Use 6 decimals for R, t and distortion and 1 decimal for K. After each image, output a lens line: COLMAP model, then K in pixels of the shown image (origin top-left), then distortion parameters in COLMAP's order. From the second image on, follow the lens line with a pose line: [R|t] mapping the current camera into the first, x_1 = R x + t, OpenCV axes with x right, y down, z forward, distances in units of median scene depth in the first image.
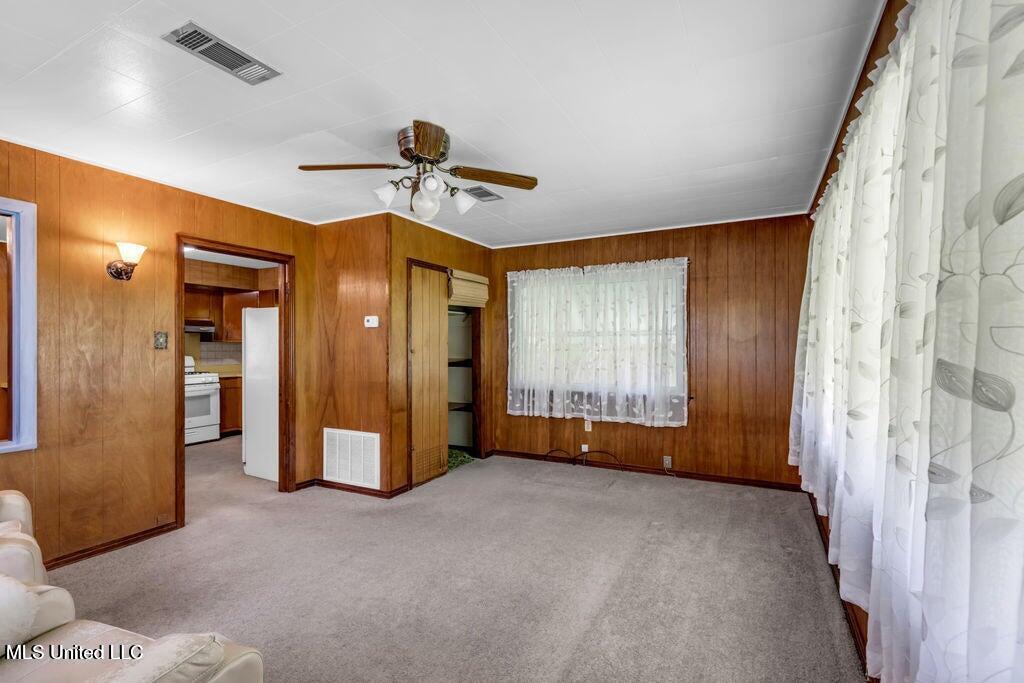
lens RADIAL K [[461.0, 0, 515.1], [0, 461.0, 336.7], [0, 0, 1]] dist [0.014539, -0.000184]
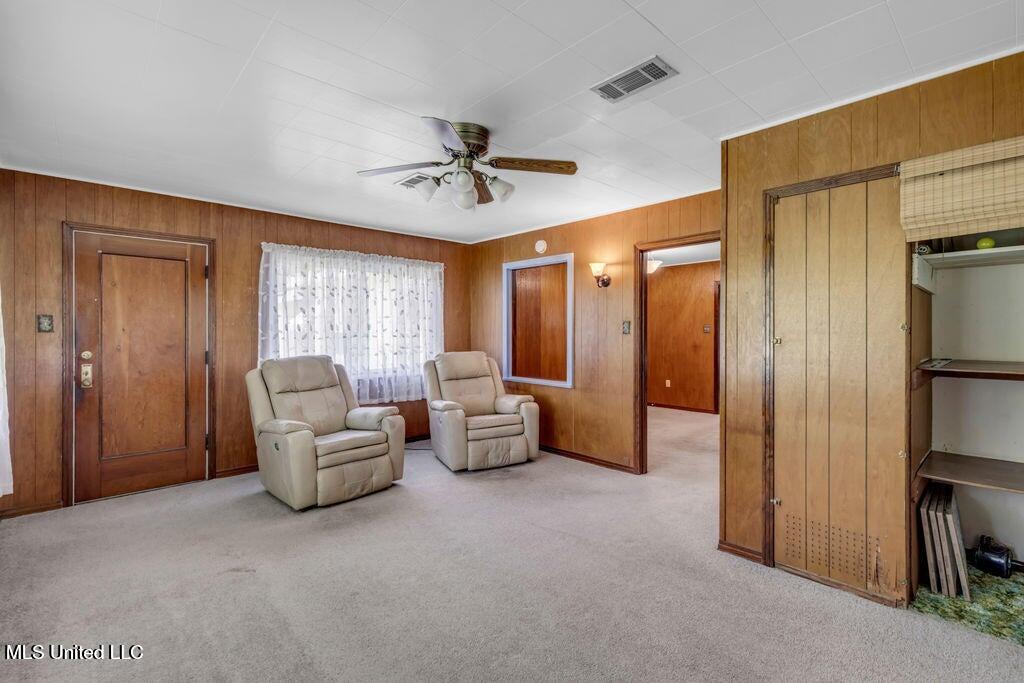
lens RADIAL K [[461.0, 0, 515.1], [0, 461.0, 336.7], [0, 0, 1]] dist [0.014539, -0.000184]
pose [[-0.322701, 0.013978, -0.946398, 0.479567], [0.016723, 0.999819, 0.009065, 0.013916], [0.946353, -0.012901, -0.322876, 0.907333]]
